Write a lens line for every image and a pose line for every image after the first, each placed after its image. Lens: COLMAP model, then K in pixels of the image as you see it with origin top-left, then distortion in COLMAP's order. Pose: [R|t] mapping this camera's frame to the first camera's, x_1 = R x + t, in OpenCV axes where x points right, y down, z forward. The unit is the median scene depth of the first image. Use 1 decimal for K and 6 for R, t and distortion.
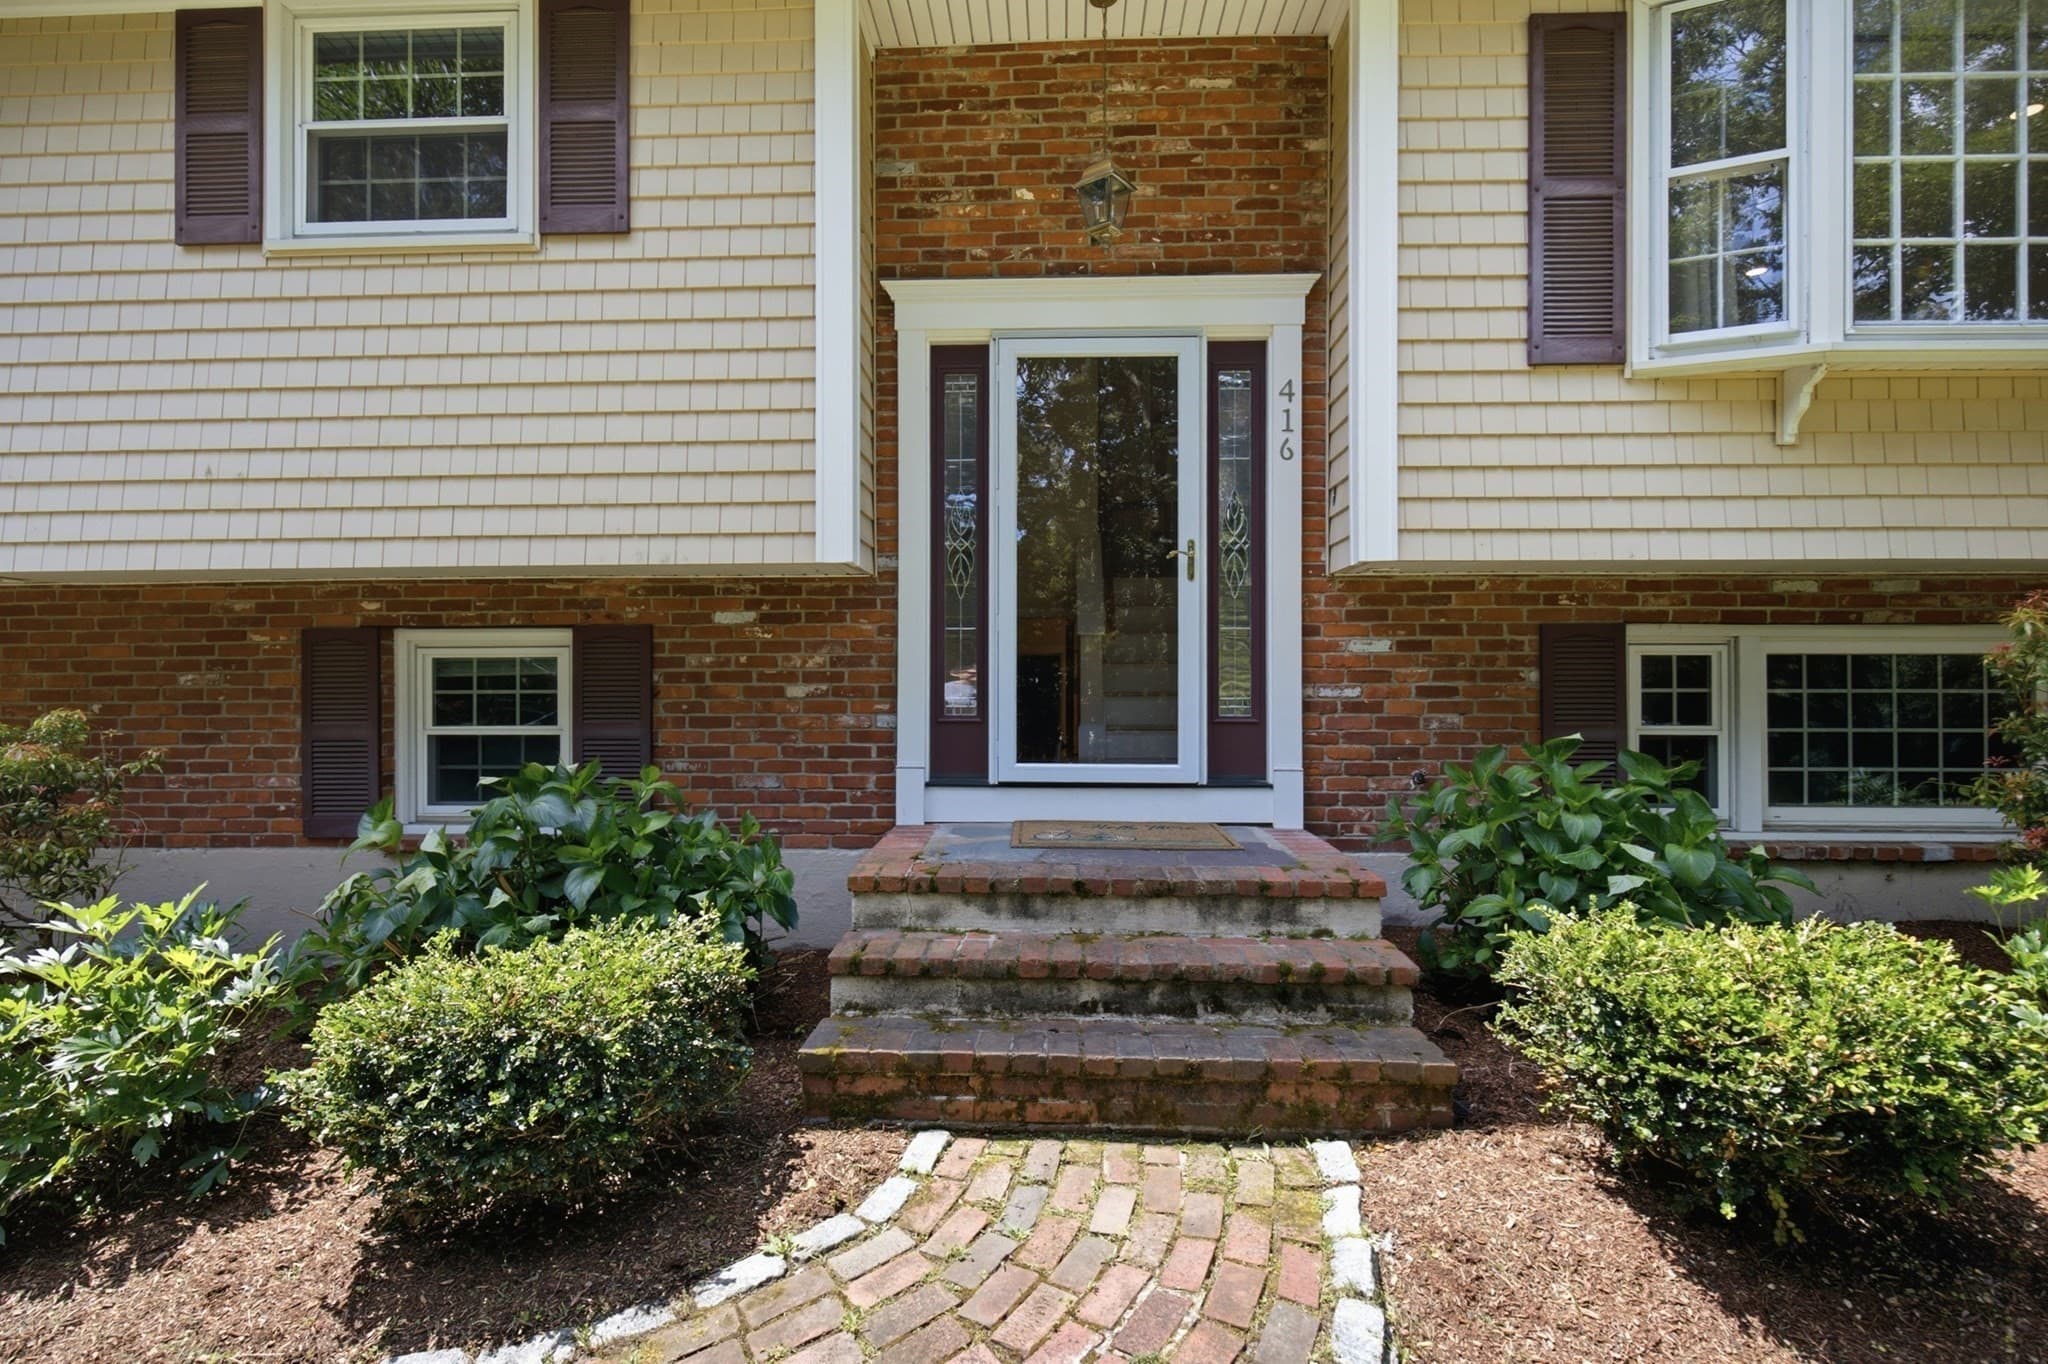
lens RADIAL K [[955.2, 0, 1022.6], [0, 955.2, 678.2], [0, 0, 1]] dist [-0.000817, 0.000829]
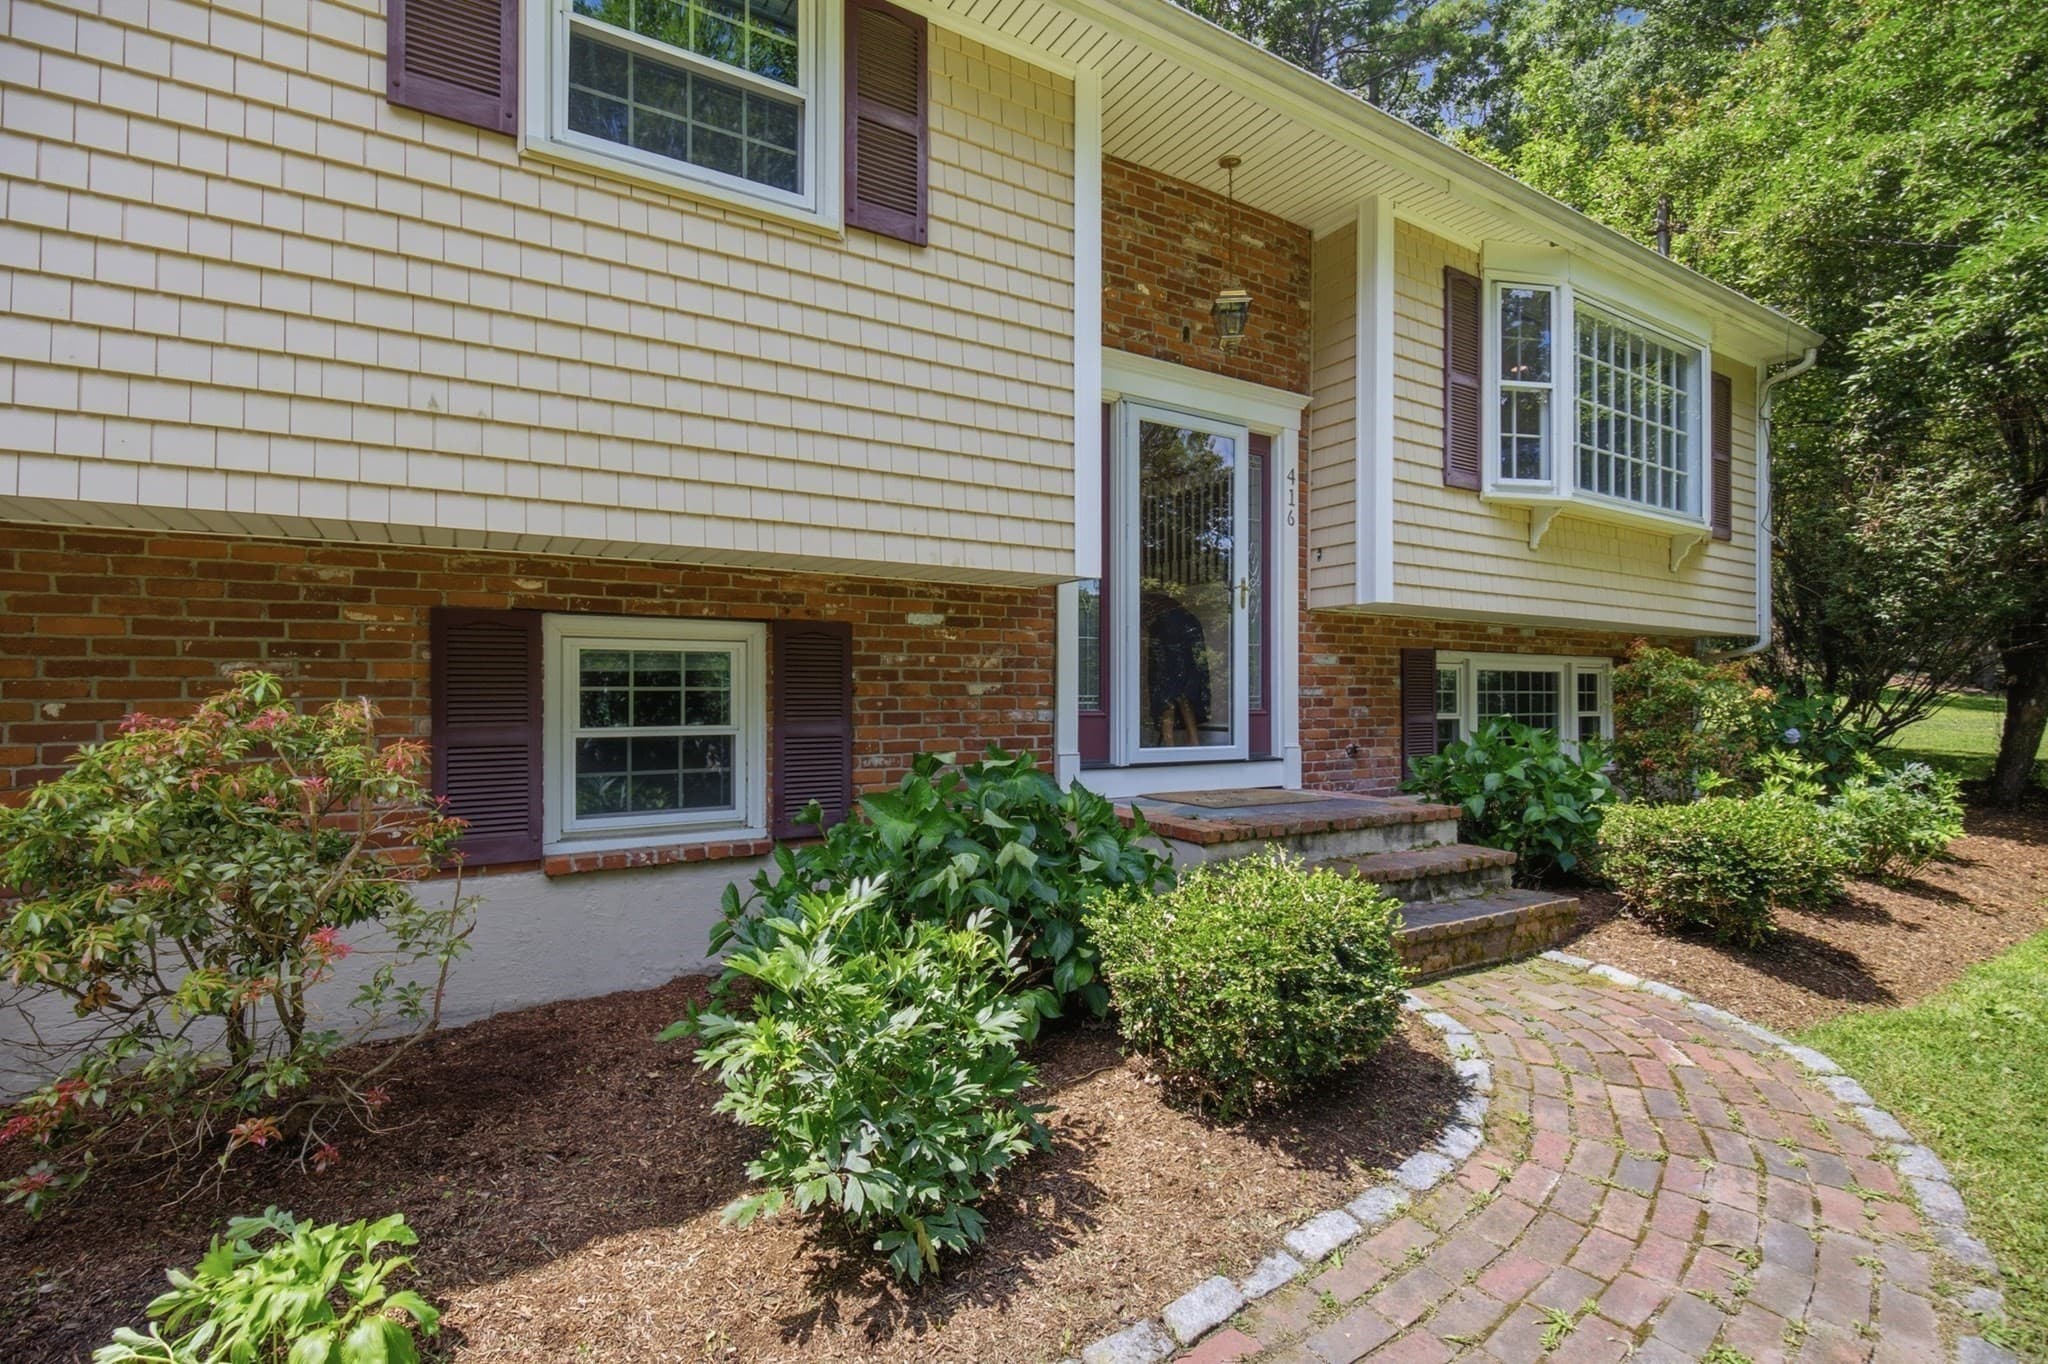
lens RADIAL K [[955.2, 0, 935.3], [0, 955.2, 700.5], [0, 0, 1]] dist [-0.000817, 0.000829]
pose [[0.838288, 0.000753, 0.545227, -0.927417], [-0.001079, 0.999999, 0.000278, 0.027918], [-0.545226, -0.000821, 0.838288, 0.112633]]
